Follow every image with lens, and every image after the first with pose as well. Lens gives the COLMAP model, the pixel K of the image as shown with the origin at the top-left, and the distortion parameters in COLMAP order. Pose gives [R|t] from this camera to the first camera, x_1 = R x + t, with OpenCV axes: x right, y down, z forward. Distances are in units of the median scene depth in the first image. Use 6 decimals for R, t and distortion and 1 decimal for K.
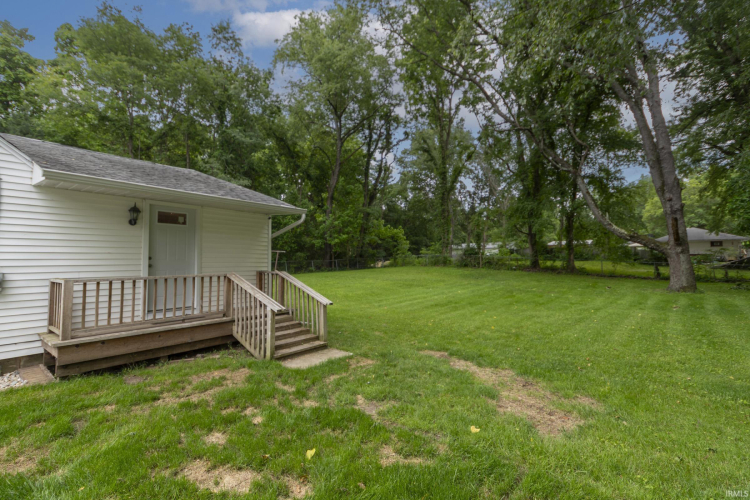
lens RADIAL K [[334.0, 0, 375.0], [0, 334.0, 250.0], [0, 0, 1]] dist [-0.000467, -0.000303]
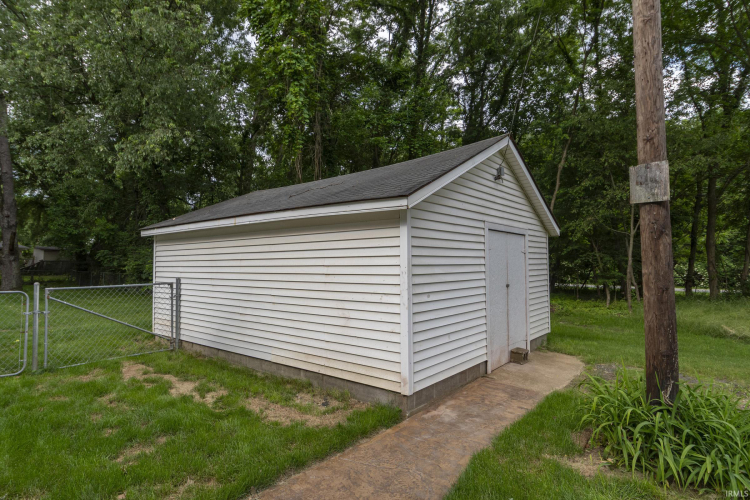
lens RADIAL K [[418.6, 0, 375.0], [0, 418.6, 250.0], [0, 0, 1]] dist [0.003344, 0.000943]
pose [[0.000731, 0.033044, 0.999454, -0.292883], [-0.019461, 0.999265, -0.033024, -0.002731], [-0.999810, -0.019427, 0.001374, -0.153660]]
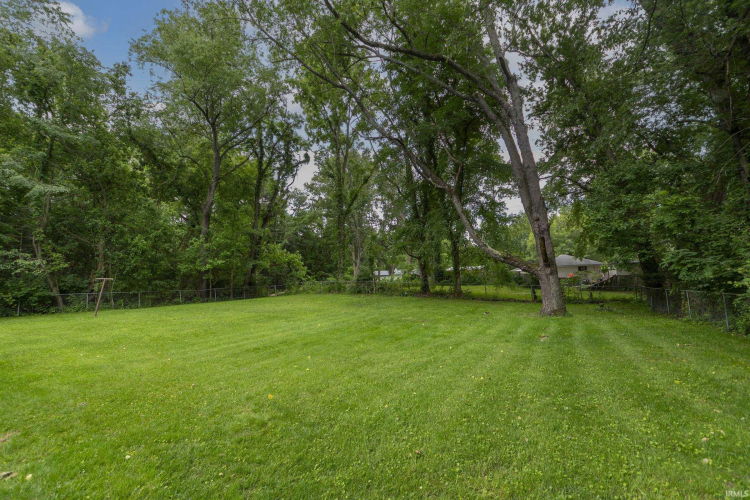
lens RADIAL K [[329.8, 0, 366.6], [0, 329.8, 248.7], [0, 0, 1]] dist [0.001313, -0.000364]
pose [[0.976508, 0.007969, 0.215336, 0.091202], [0.010858, 0.996227, -0.086103, 0.005060], [-0.215209, 0.086418, 0.972737, 0.085439]]
